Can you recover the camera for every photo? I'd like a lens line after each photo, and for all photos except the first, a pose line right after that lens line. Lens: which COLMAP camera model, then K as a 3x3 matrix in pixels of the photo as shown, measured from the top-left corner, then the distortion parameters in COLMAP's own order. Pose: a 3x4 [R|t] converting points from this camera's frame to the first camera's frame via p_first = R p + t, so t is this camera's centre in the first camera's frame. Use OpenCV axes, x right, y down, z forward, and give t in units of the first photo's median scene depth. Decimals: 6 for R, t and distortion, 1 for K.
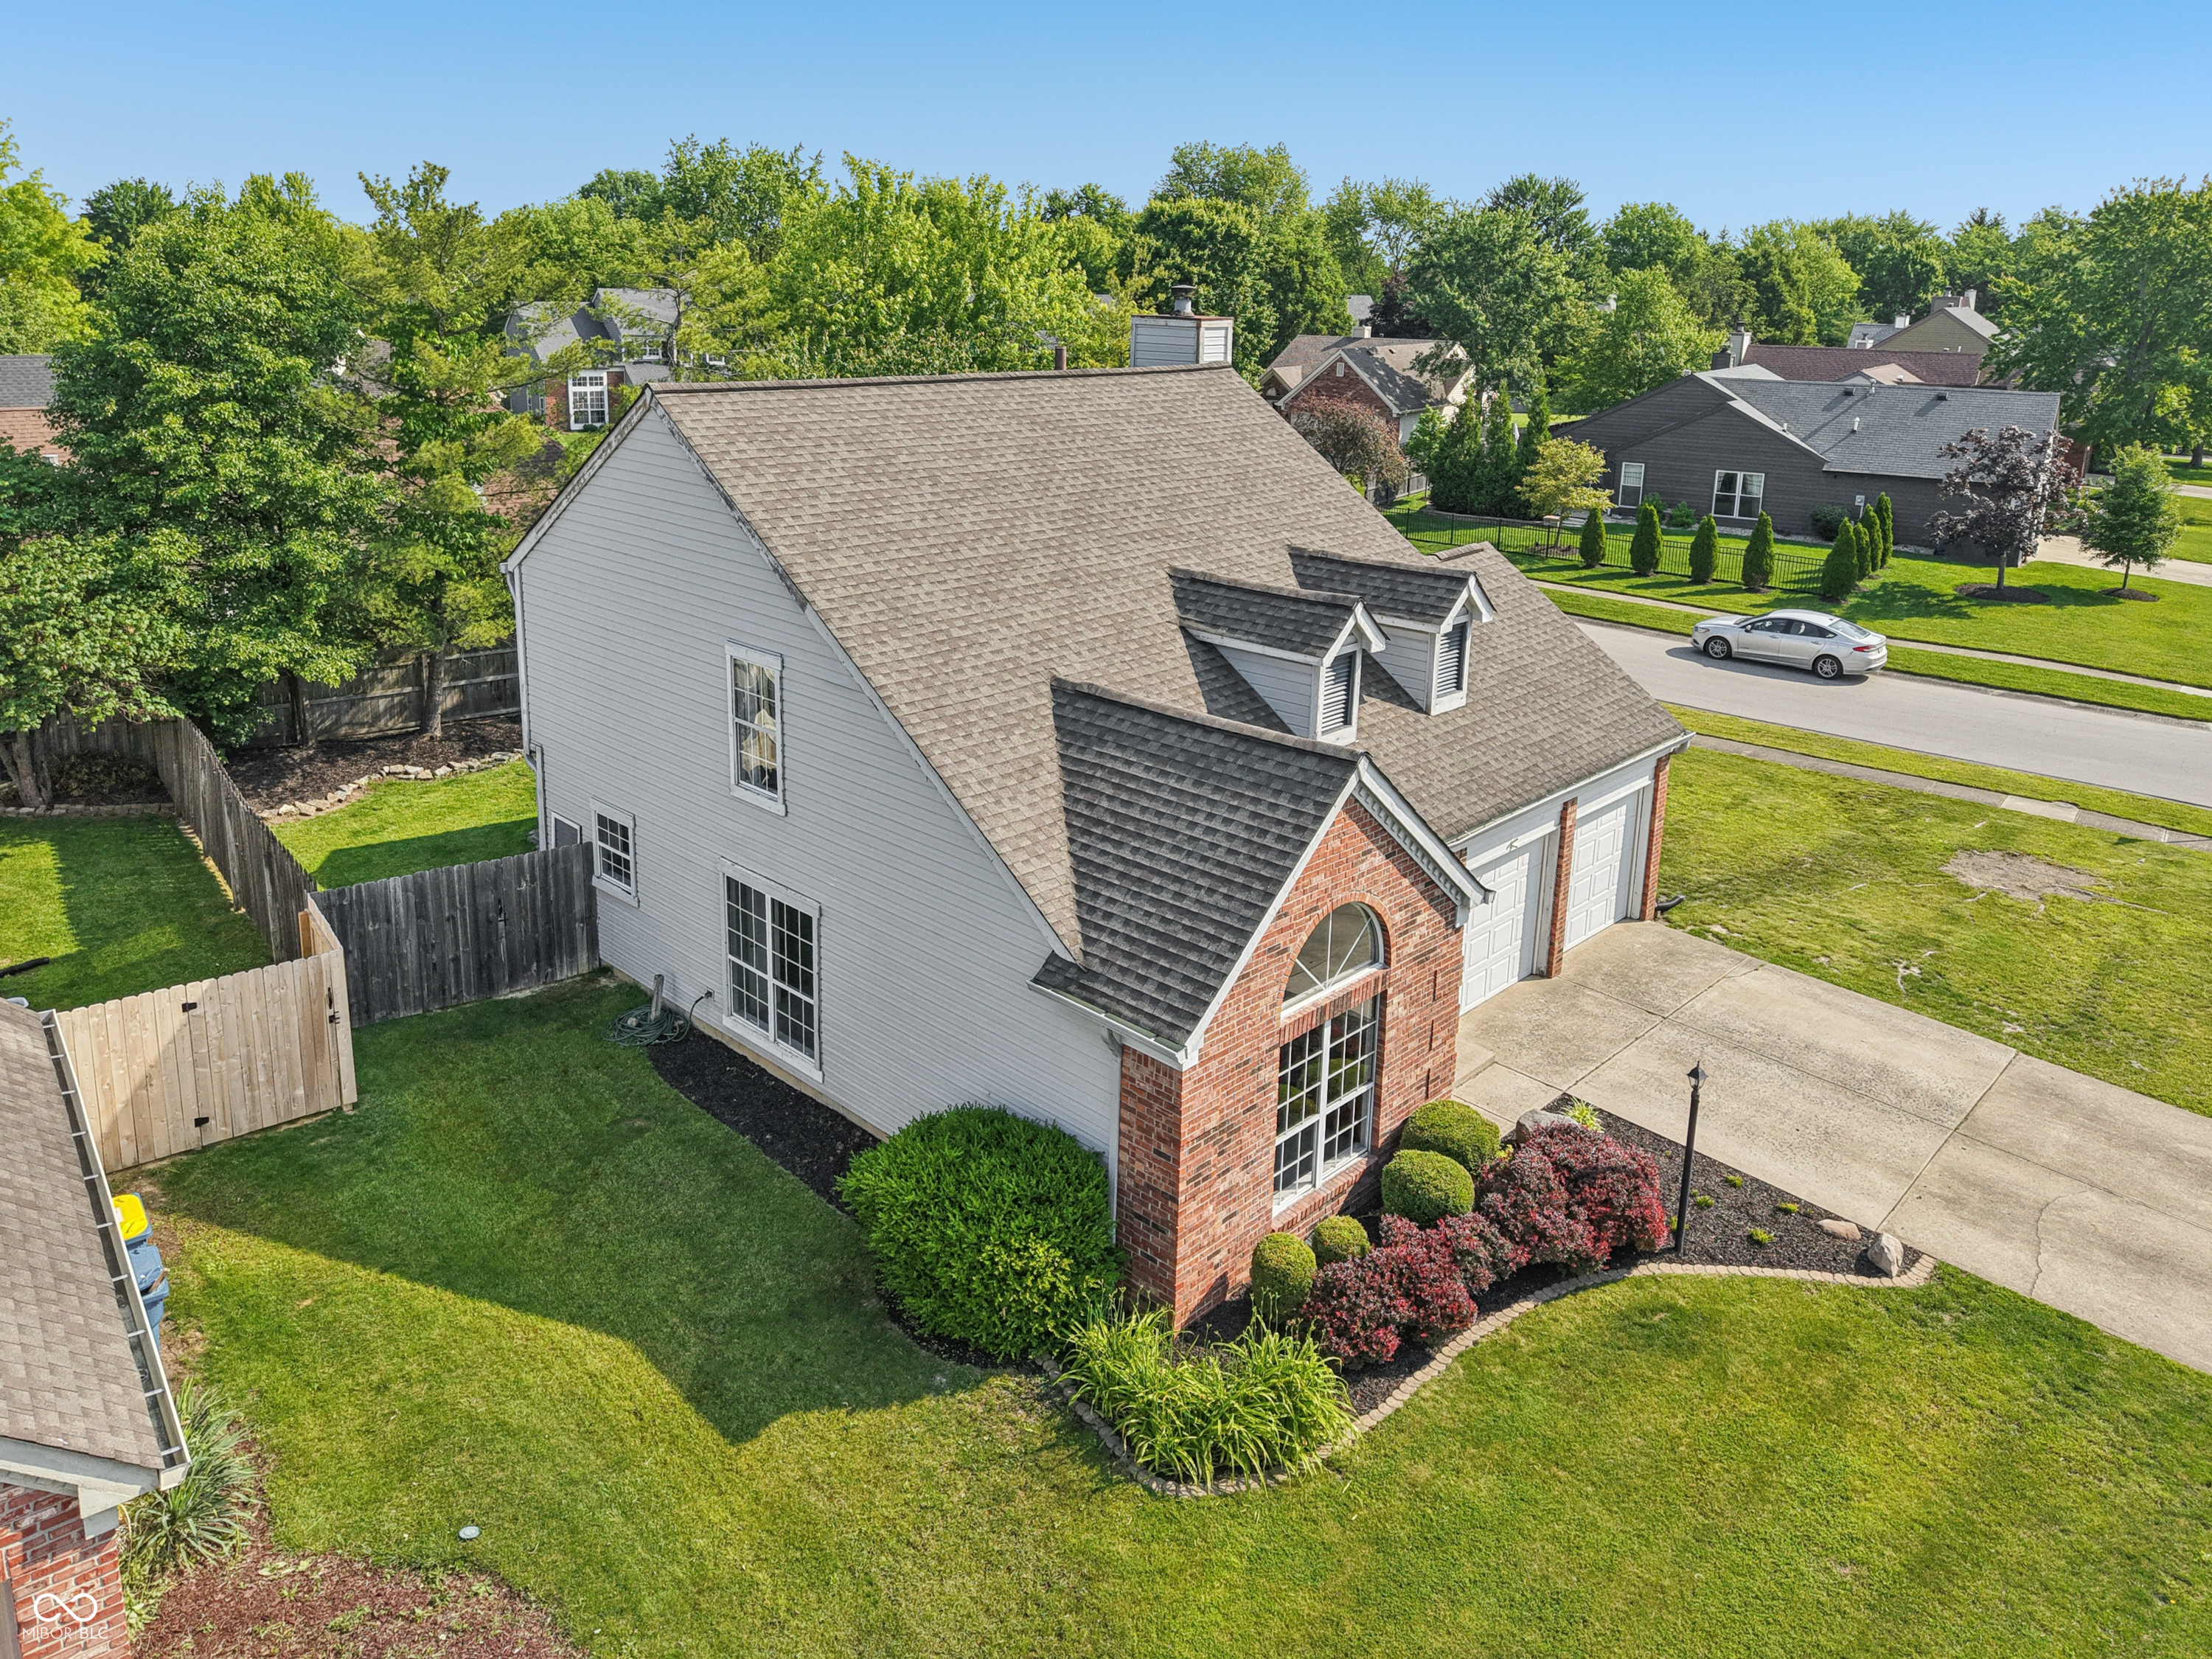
lens RADIAL K [[1513.3, 0, 1101.2], [0, 1513.3, 813.0], [0, 0, 1]] dist [0.031557, -0.019784]
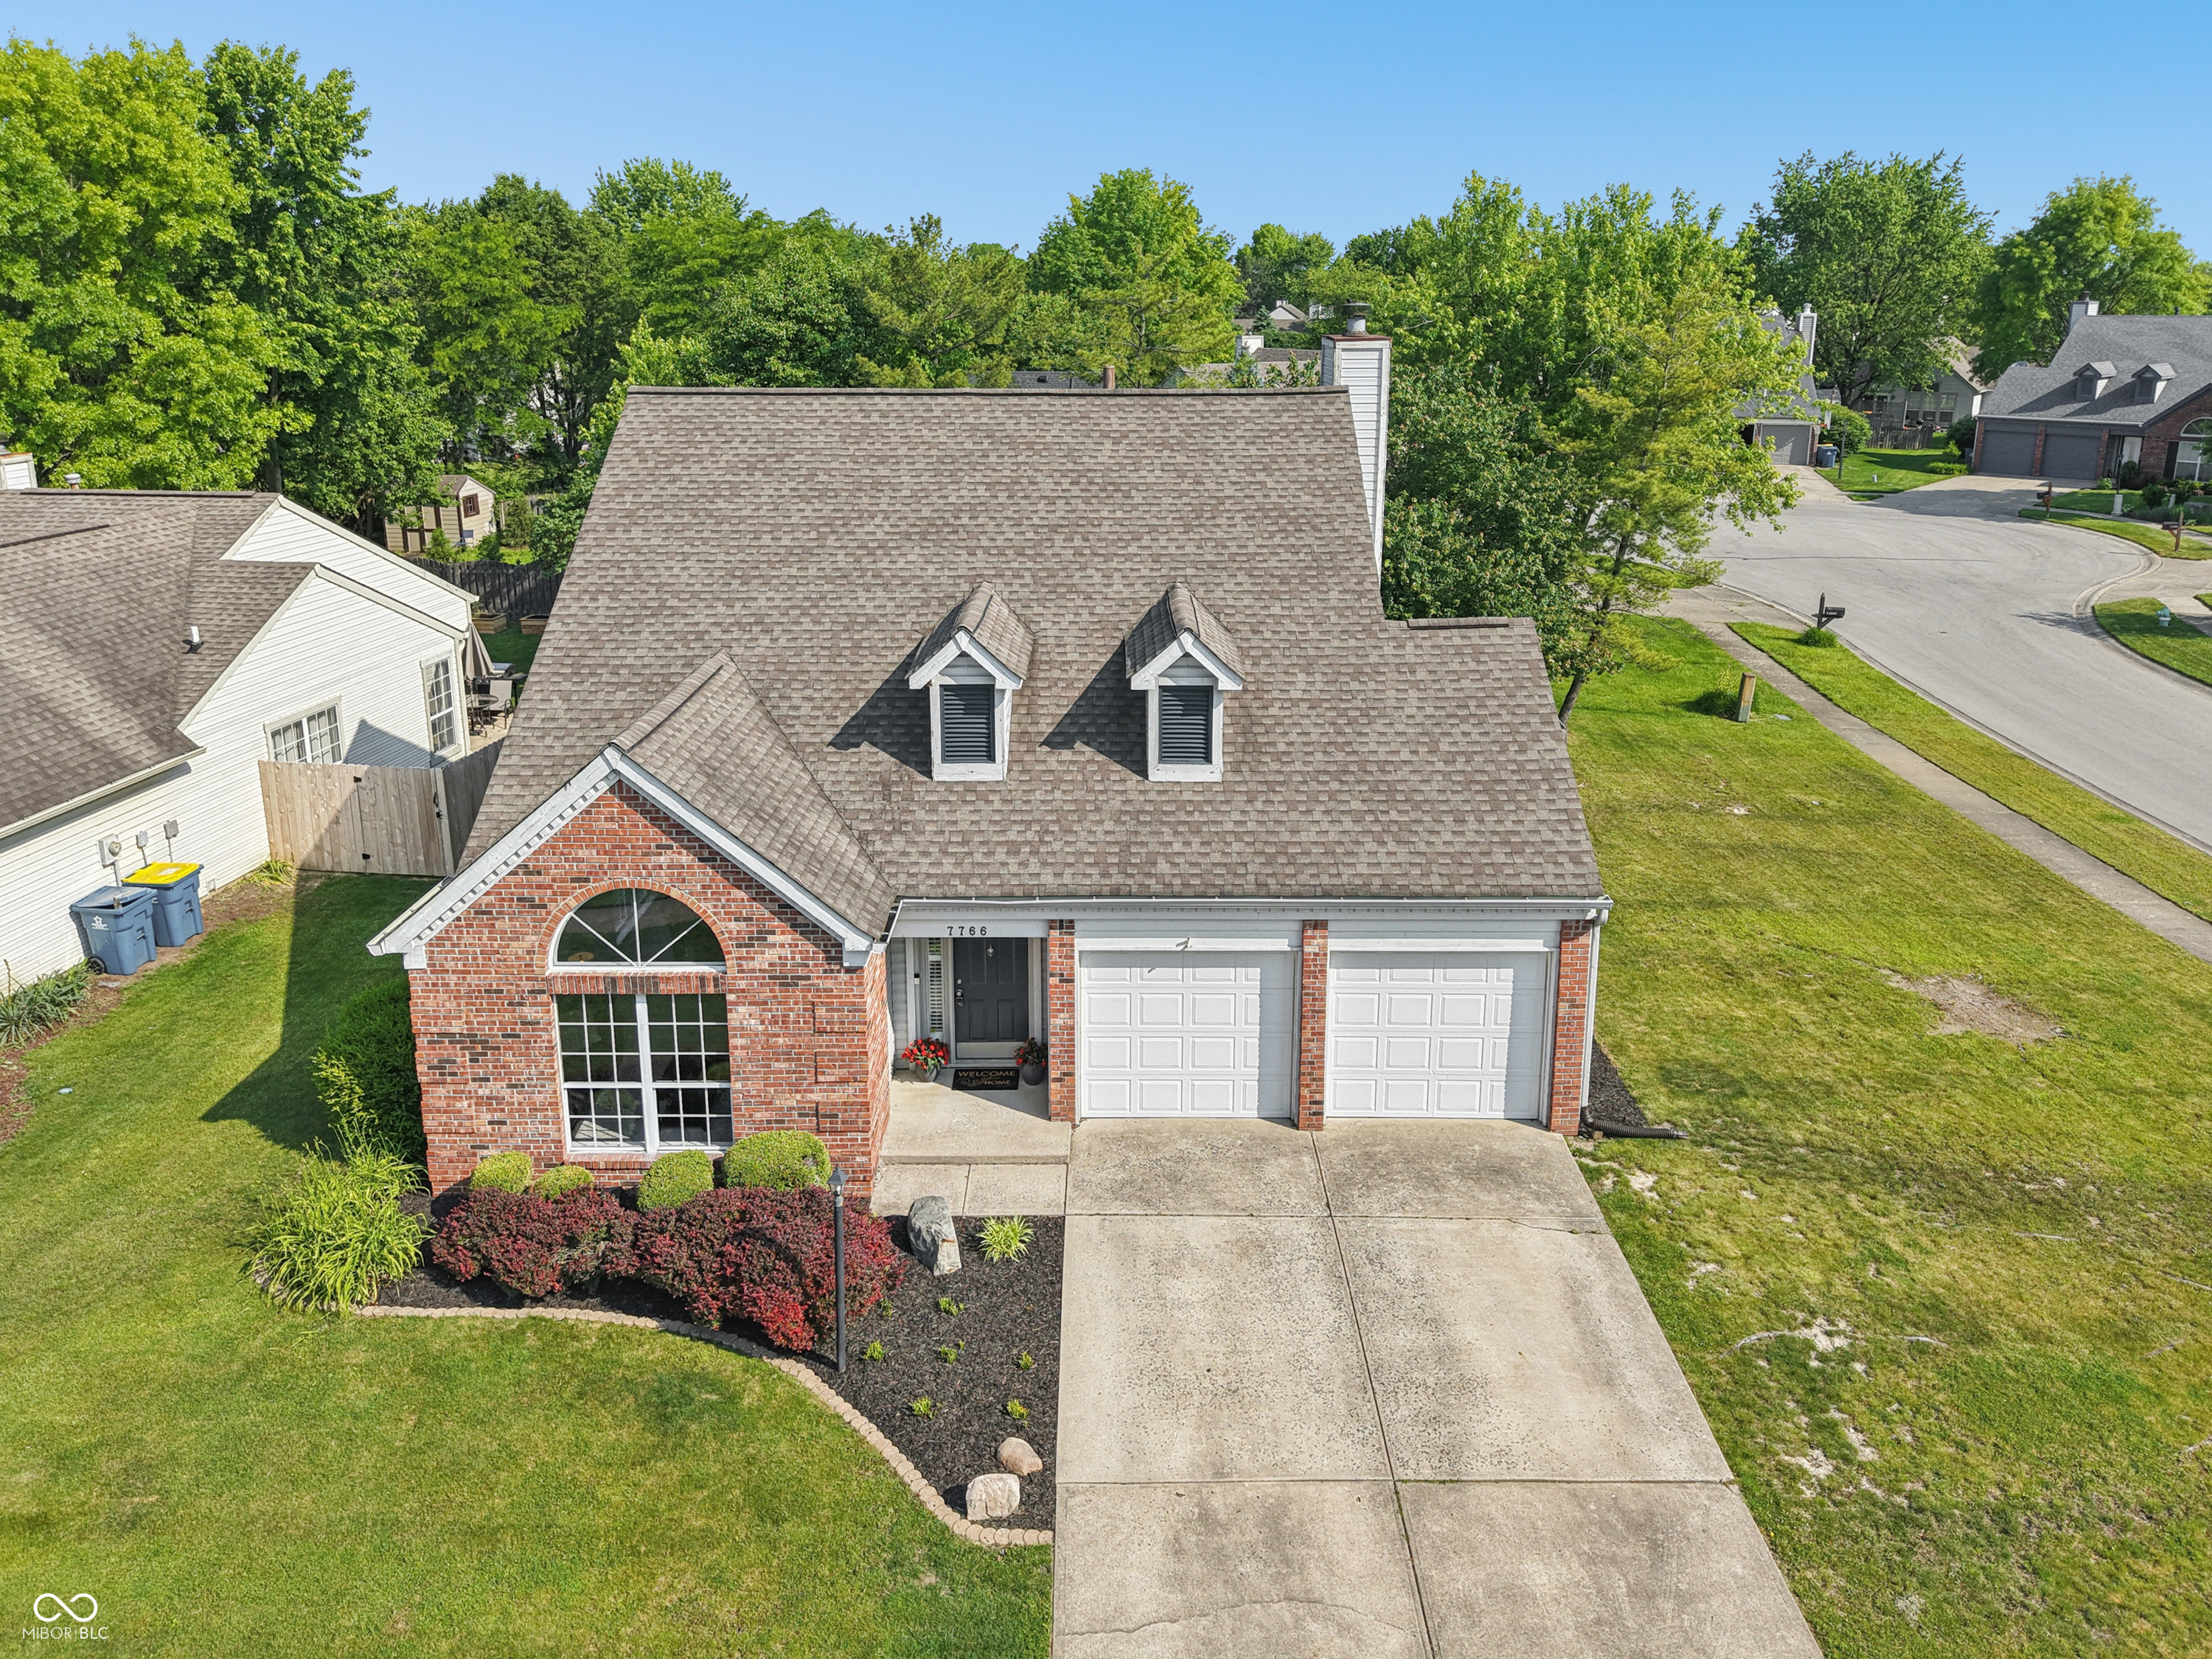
lens RADIAL K [[1513.3, 0, 1121.9], [0, 1513.3, 838.2], [0, 0, 1]] dist [0.031557, -0.019784]
pose [[0.690052, 0.227551, -0.687058, 1.049109], [-0.226482, 0.969505, 0.093628, -0.140505], [0.687412, 0.090998, 0.720545, 0.442502]]
